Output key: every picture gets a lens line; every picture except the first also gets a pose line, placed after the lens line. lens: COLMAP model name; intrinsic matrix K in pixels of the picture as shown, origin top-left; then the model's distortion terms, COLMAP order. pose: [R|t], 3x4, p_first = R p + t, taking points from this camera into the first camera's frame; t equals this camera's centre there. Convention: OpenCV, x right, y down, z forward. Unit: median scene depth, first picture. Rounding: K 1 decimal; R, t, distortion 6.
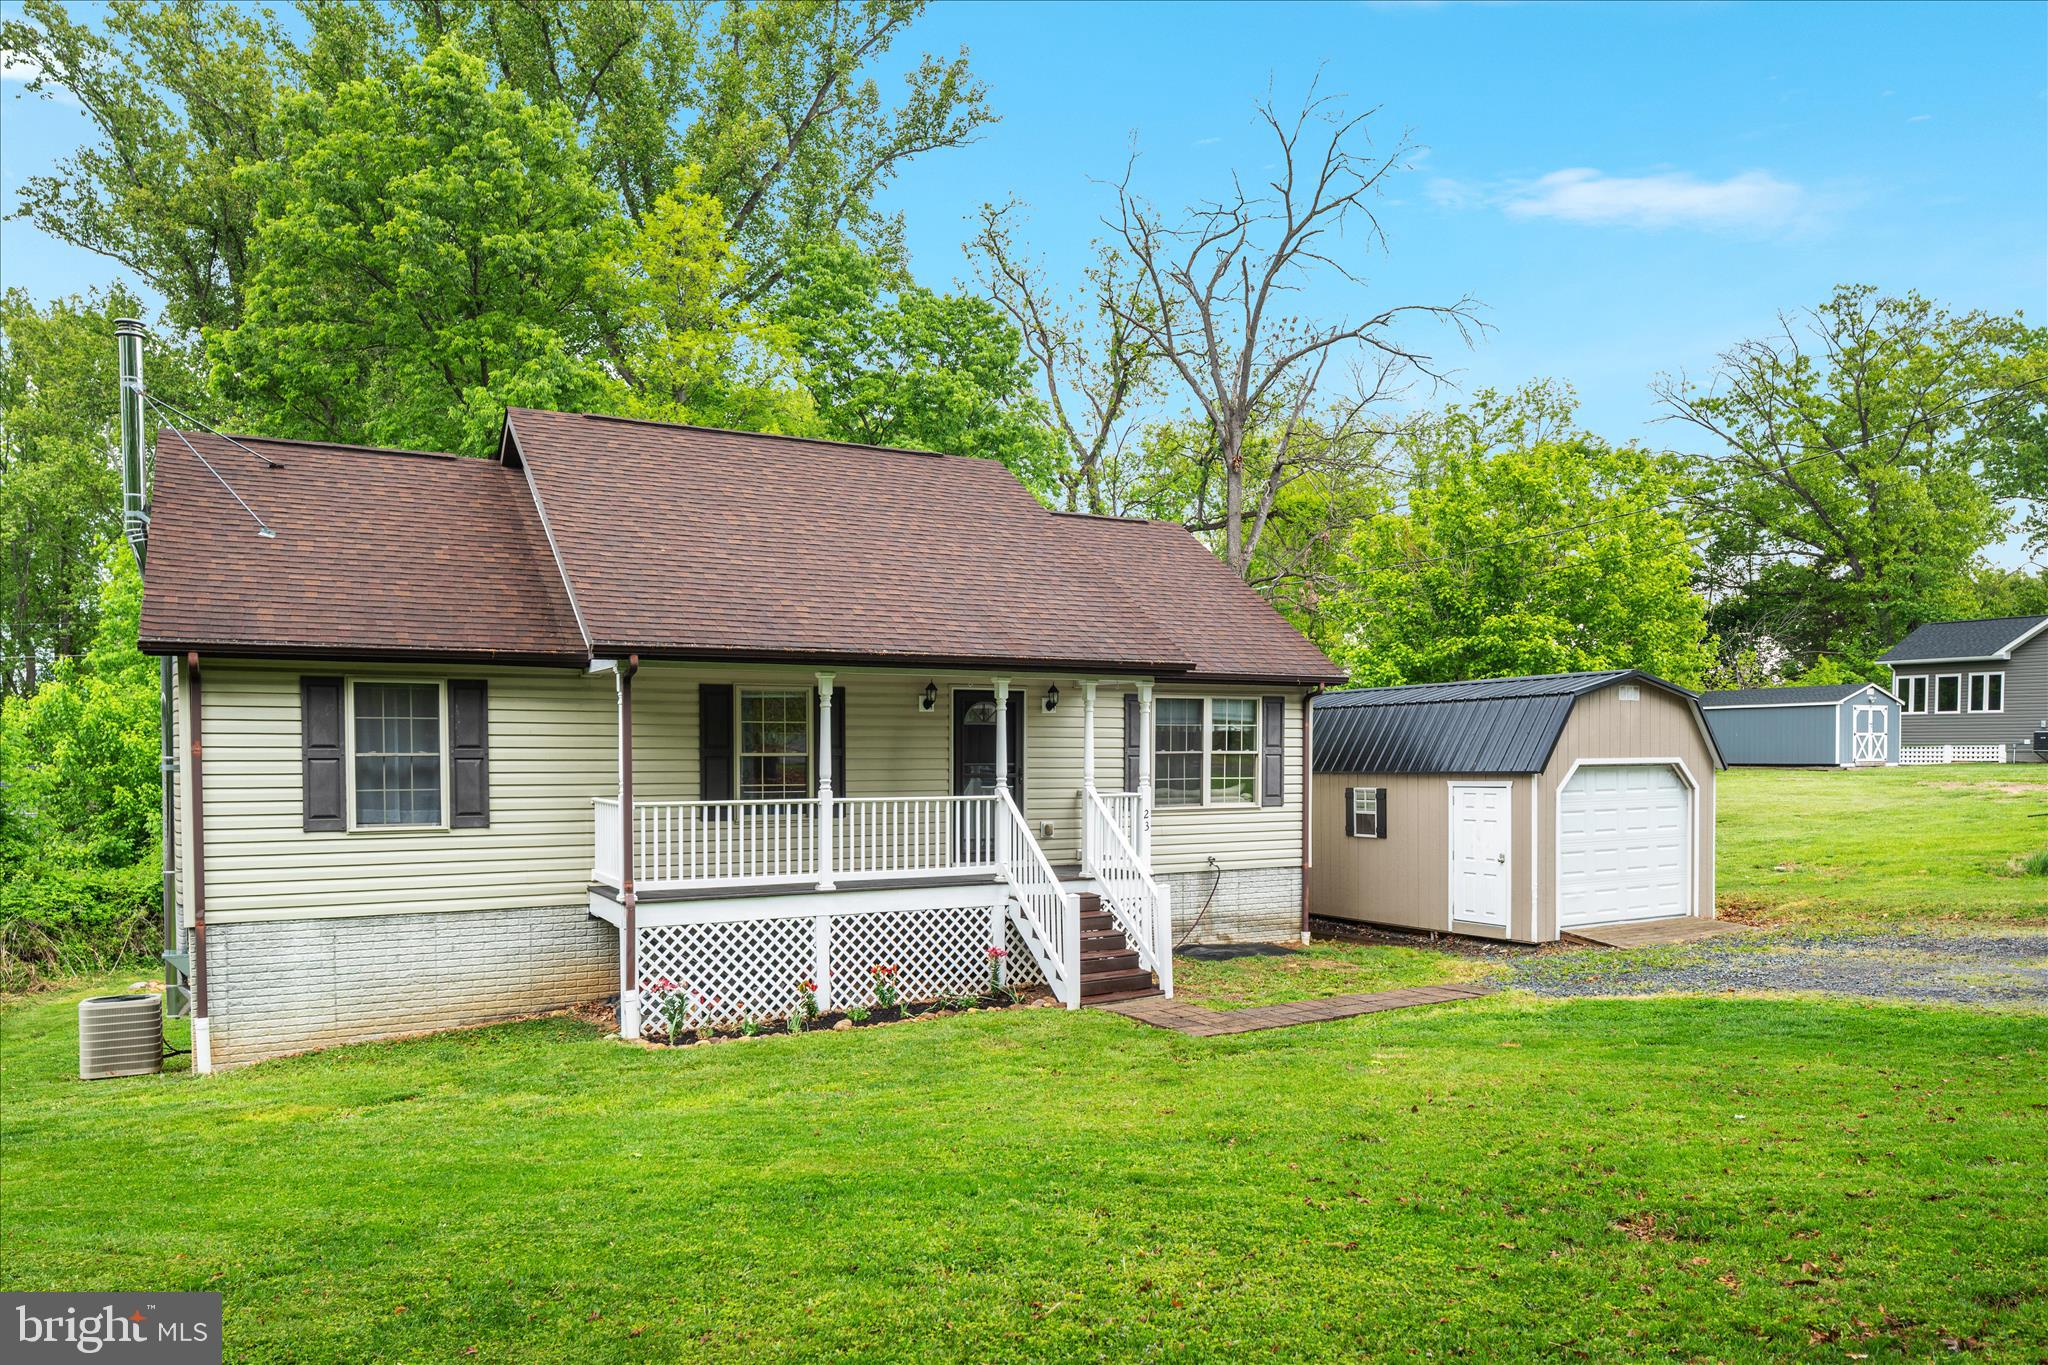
lens RADIAL K [[1404.7, 0, 1029.3], [0, 1404.7, 778.5], [0, 0, 1]] dist [-0.028113, 0.001990]
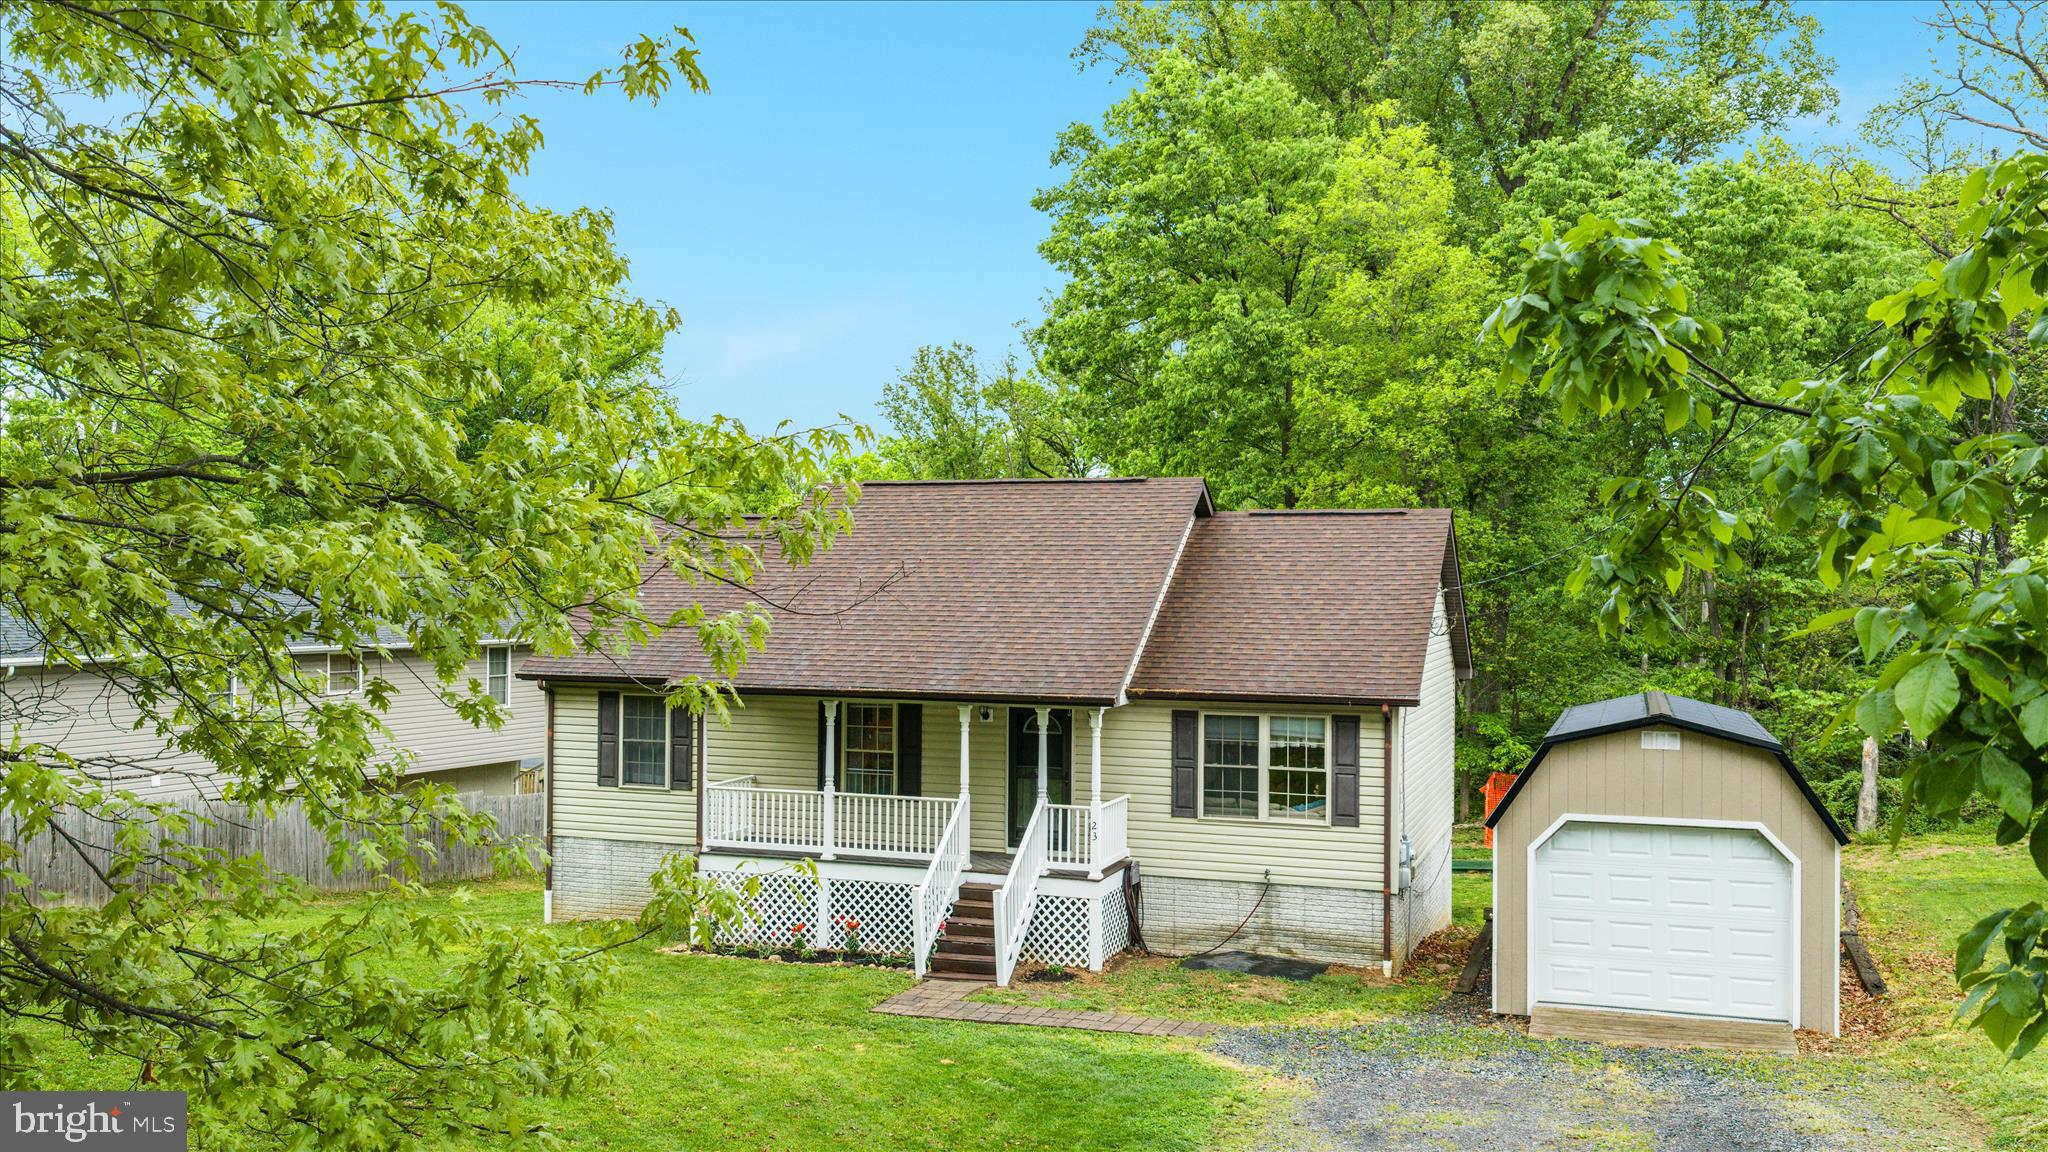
lens RADIAL K [[1692.1, 0, 1023.2], [0, 1692.1, 568.6], [0, 0, 1]] dist [0.019069, -0.020732]
pose [[0.654608, -0.002497, -0.755965, 1.144694], [-0.024249, 0.999411, -0.024299, -0.156873], [0.755580, 0.034238, 0.654161, 0.051014]]
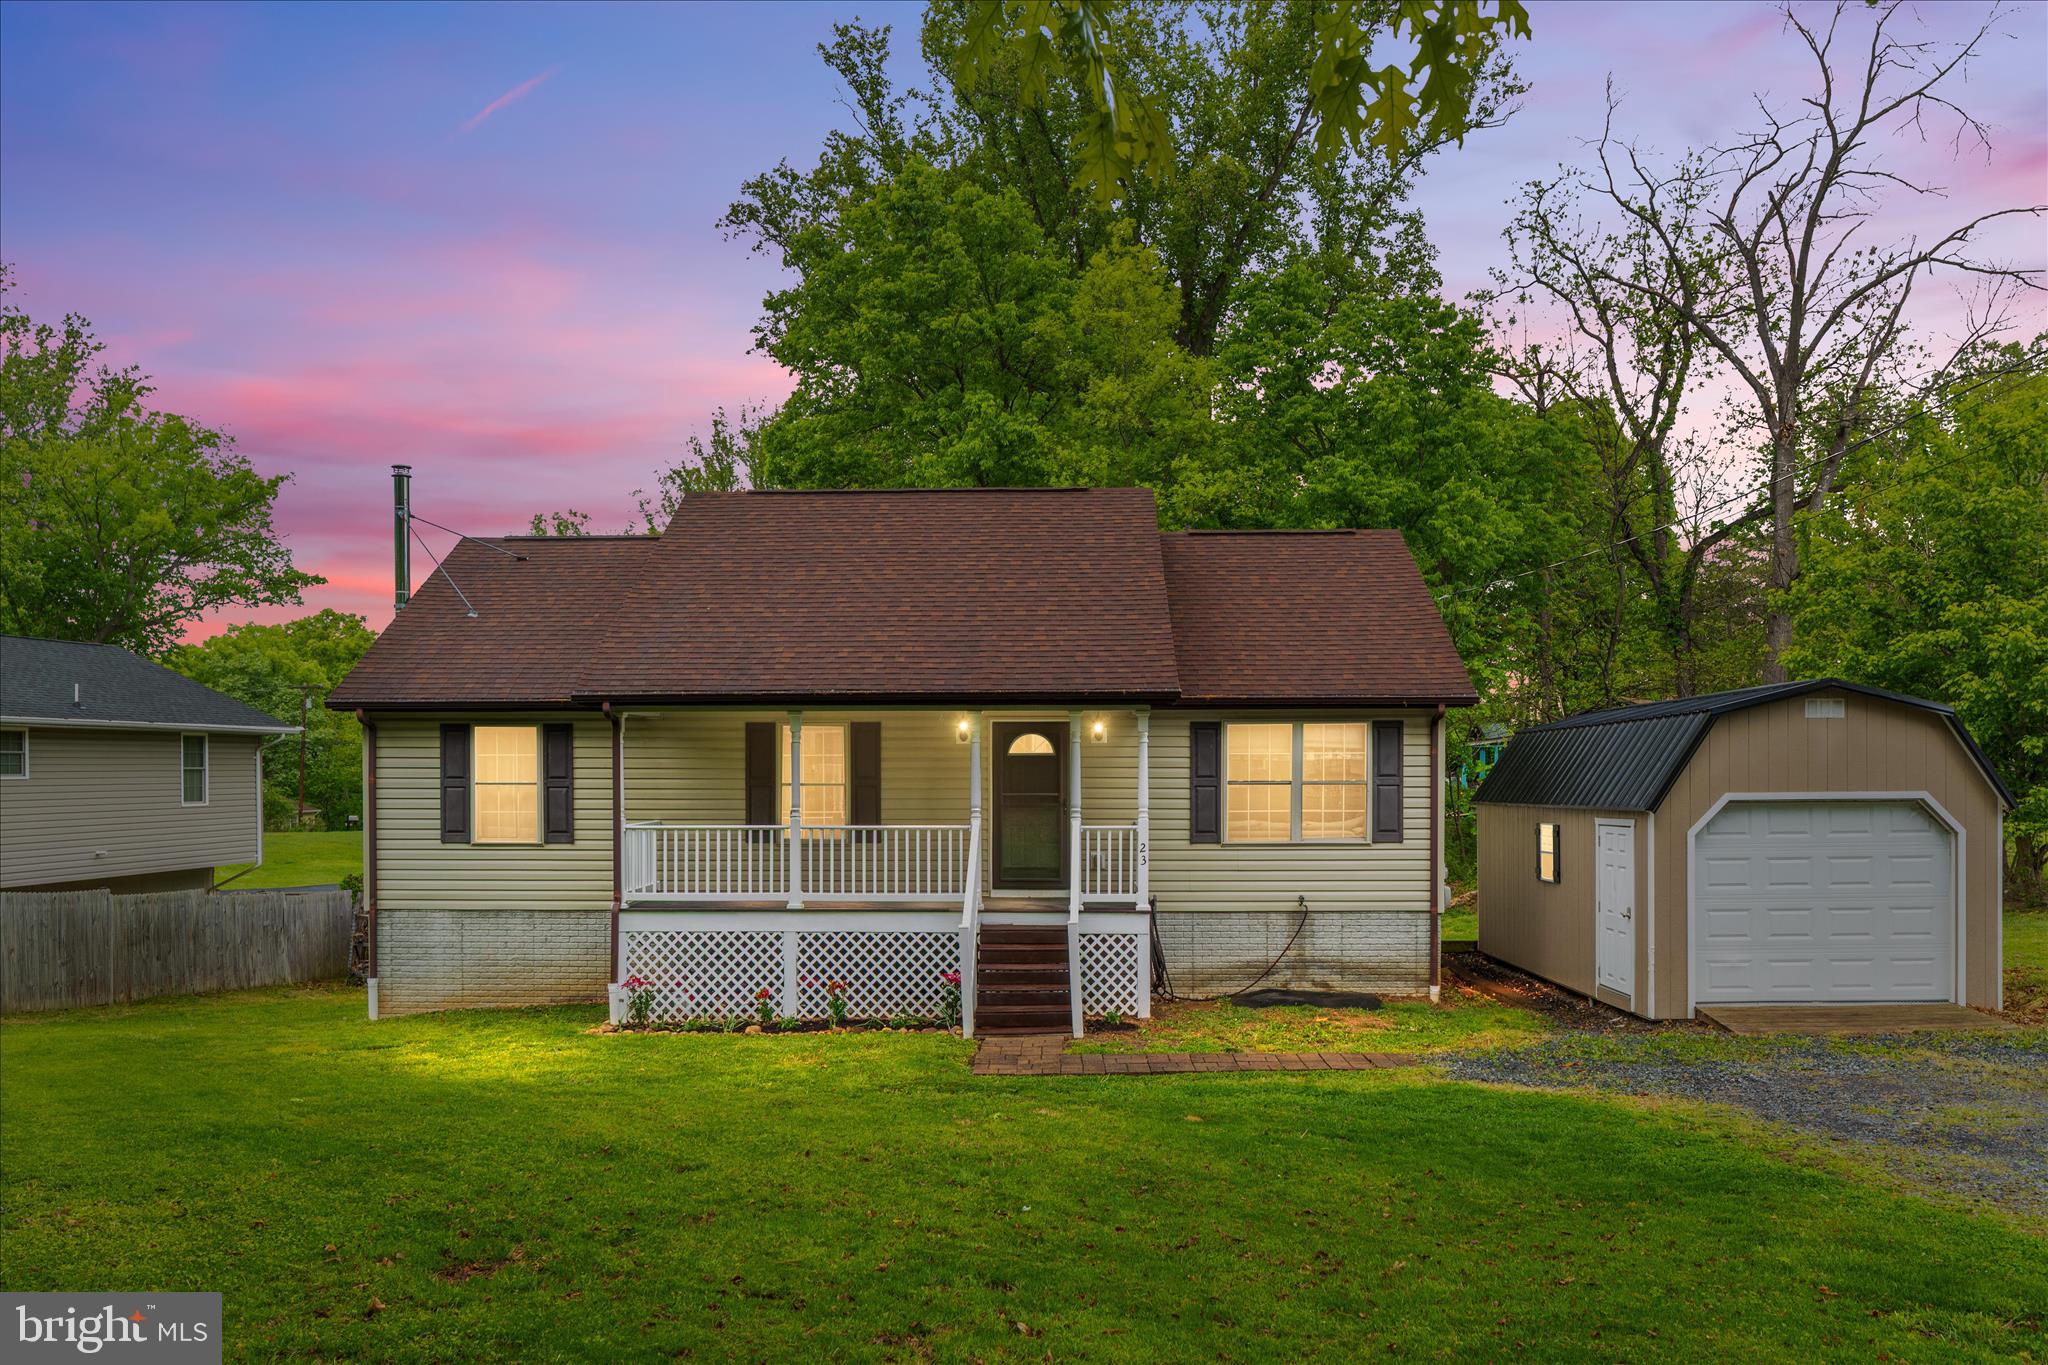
lens RADIAL K [[1404.7, 0, 1024.4], [0, 1404.7, 768.6], [0, 0, 1]] dist [-0.028113, 0.001990]
pose [[0.855714, 0.000772, -0.517448, 0.541560], [-0.009580, 0.999851, -0.014349, -0.015443], [0.517360, 0.017236, 0.855594, 0.136652]]
